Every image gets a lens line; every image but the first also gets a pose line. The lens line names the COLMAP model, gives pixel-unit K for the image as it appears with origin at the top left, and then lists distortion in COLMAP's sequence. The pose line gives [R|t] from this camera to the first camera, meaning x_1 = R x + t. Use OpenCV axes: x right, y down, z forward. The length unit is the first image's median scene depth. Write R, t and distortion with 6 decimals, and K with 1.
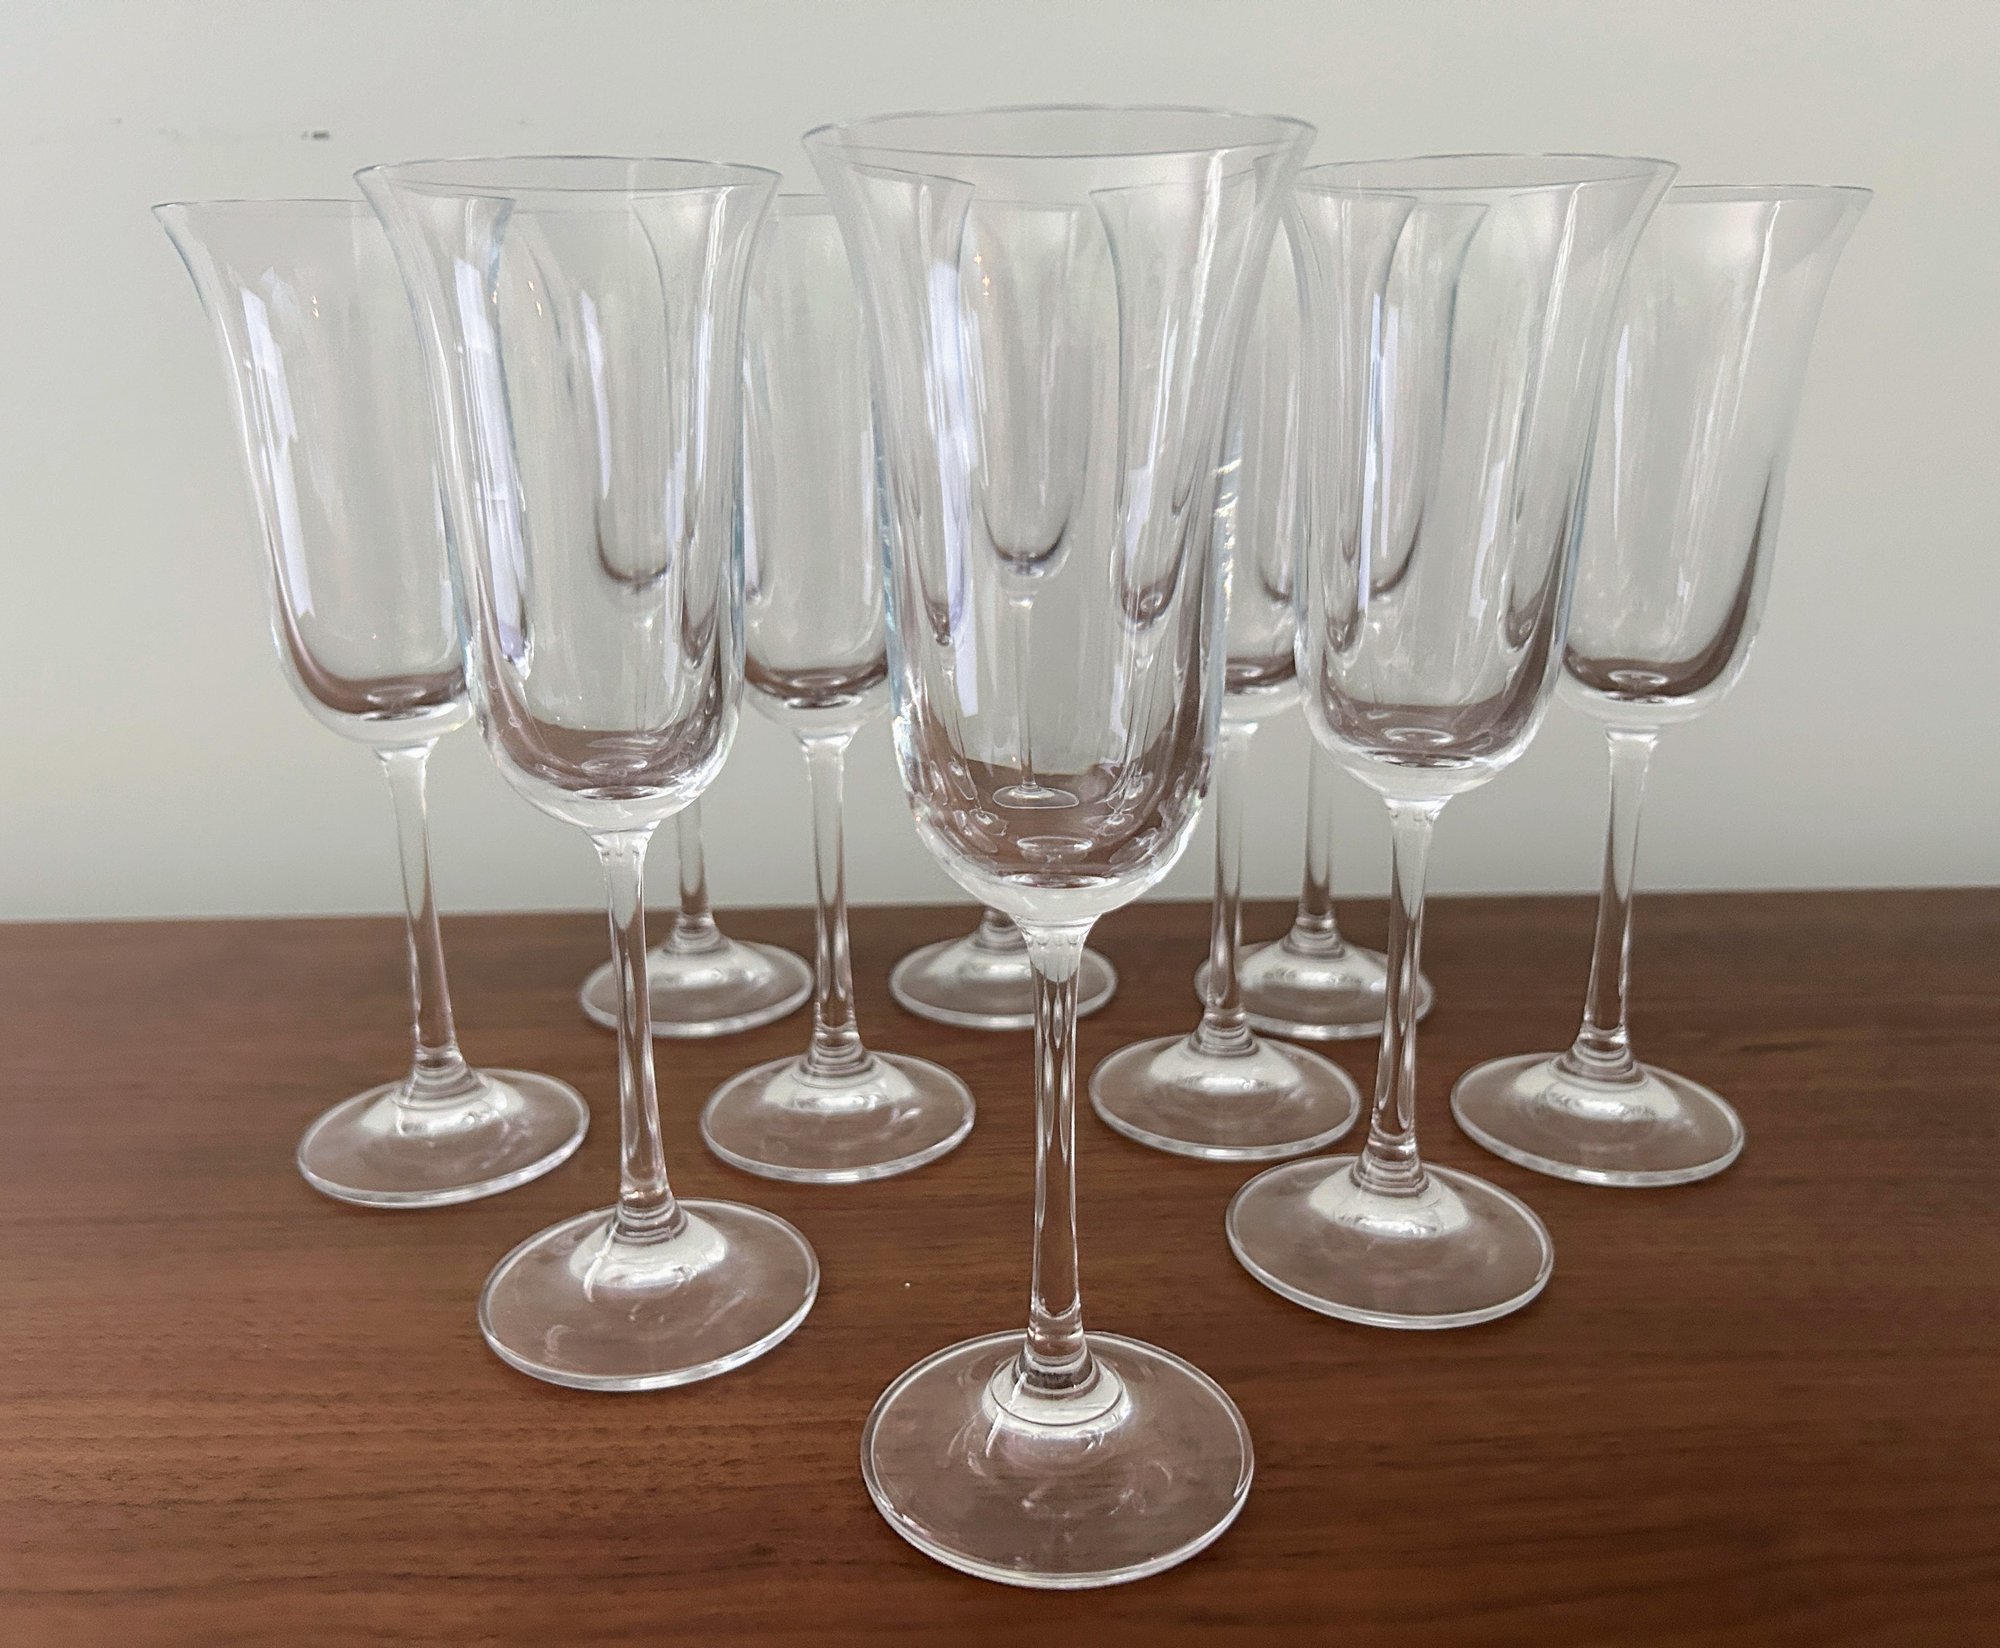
lens RADIAL K [[1676.3, 0, 981.3], [0, 1676.3, 824.1], [0, 0, 1]] dist [0.004813, 0.008045]
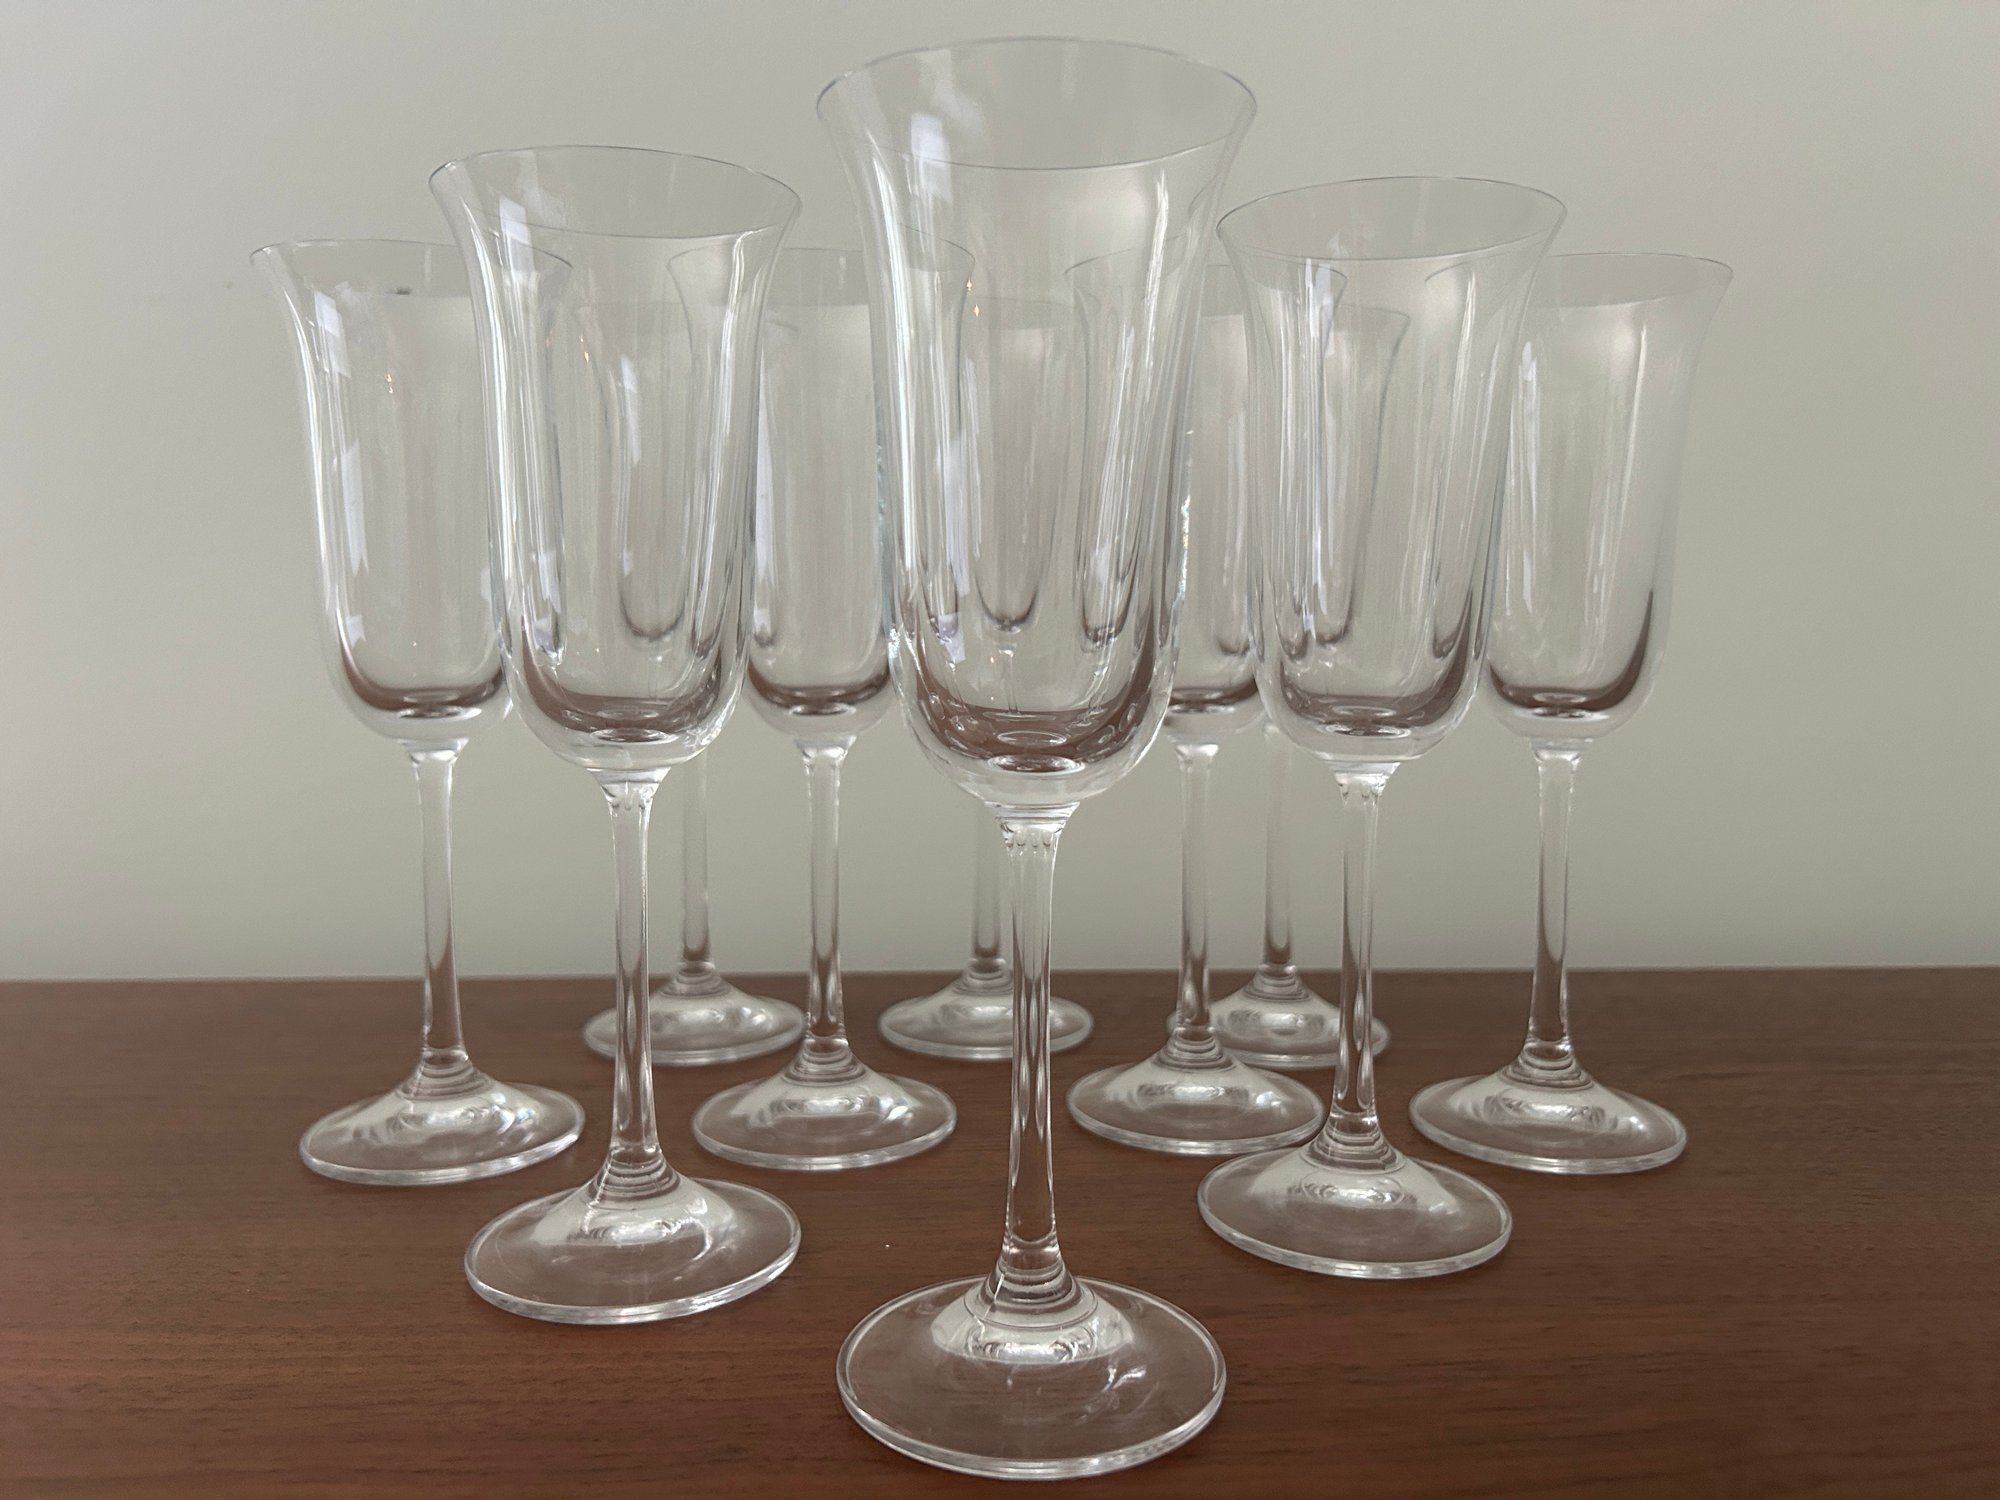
lens RADIAL K [[1532.1, 0, 1000.0], [0, 1532.1, 750.0], [0, 0, 1]] dist [0.011212, -0.011401]
pose [[0.999783, 0.011007, 0.017697, 0.004308], [-0.007364, 0.980960, -0.194072, 0.142286], [-0.019496, 0.193900, 0.980828, 0.018987]]
